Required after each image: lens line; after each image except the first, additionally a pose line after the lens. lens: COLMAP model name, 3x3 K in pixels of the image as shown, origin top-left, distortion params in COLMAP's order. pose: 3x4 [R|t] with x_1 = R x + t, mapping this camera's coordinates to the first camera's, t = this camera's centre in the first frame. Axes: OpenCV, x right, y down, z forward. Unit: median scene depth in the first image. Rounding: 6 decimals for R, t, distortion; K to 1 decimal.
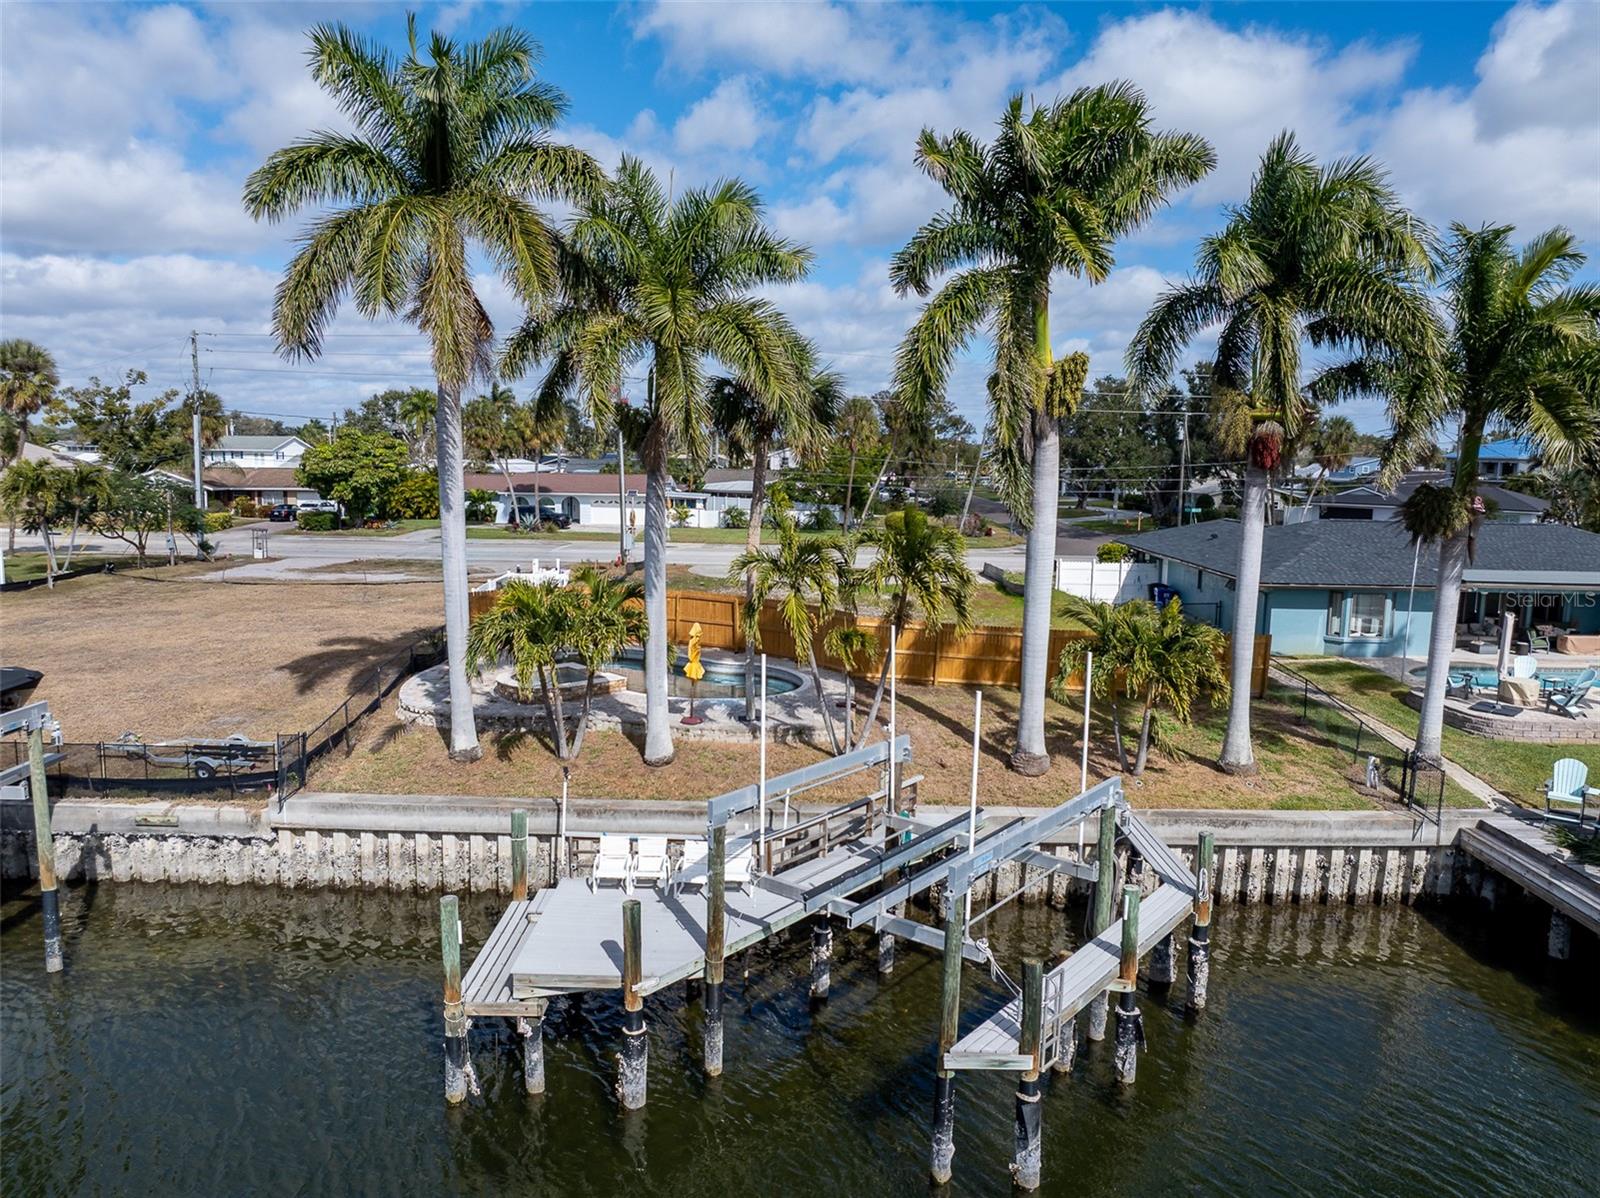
lens RADIAL K [[1137.2, 0, 801.6], [0, 1137.2, 552.8], [0, 0, 1]] dist [-0.028331, -0.006122]
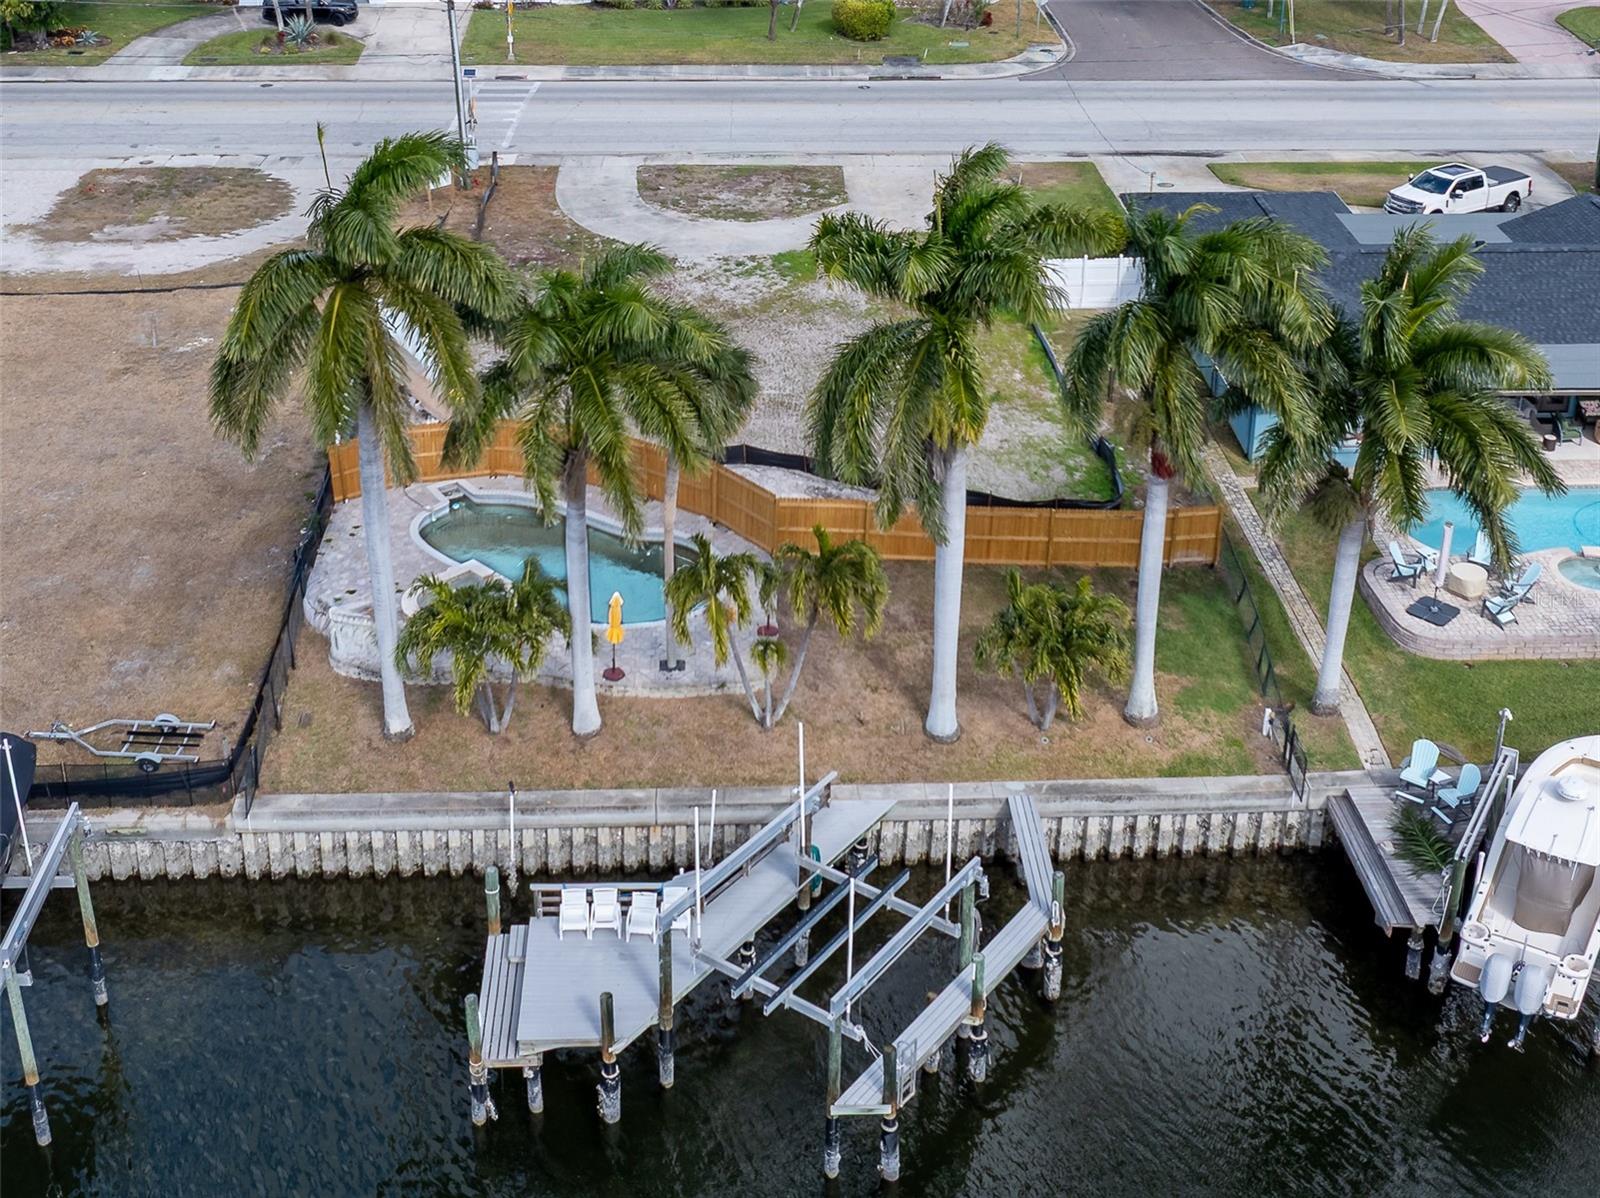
lens RADIAL K [[1409.8, 0, 760.6], [0, 1409.8, 601.2], [0, 0, 1]] dist [-0.001831, -0.007182]
pose [[0.999191, -0.029874, 0.026919, 0.003164], [0.022687, 0.971489, 0.235996, -0.388363], [-0.033201, -0.235194, 0.971381, -0.384294]]
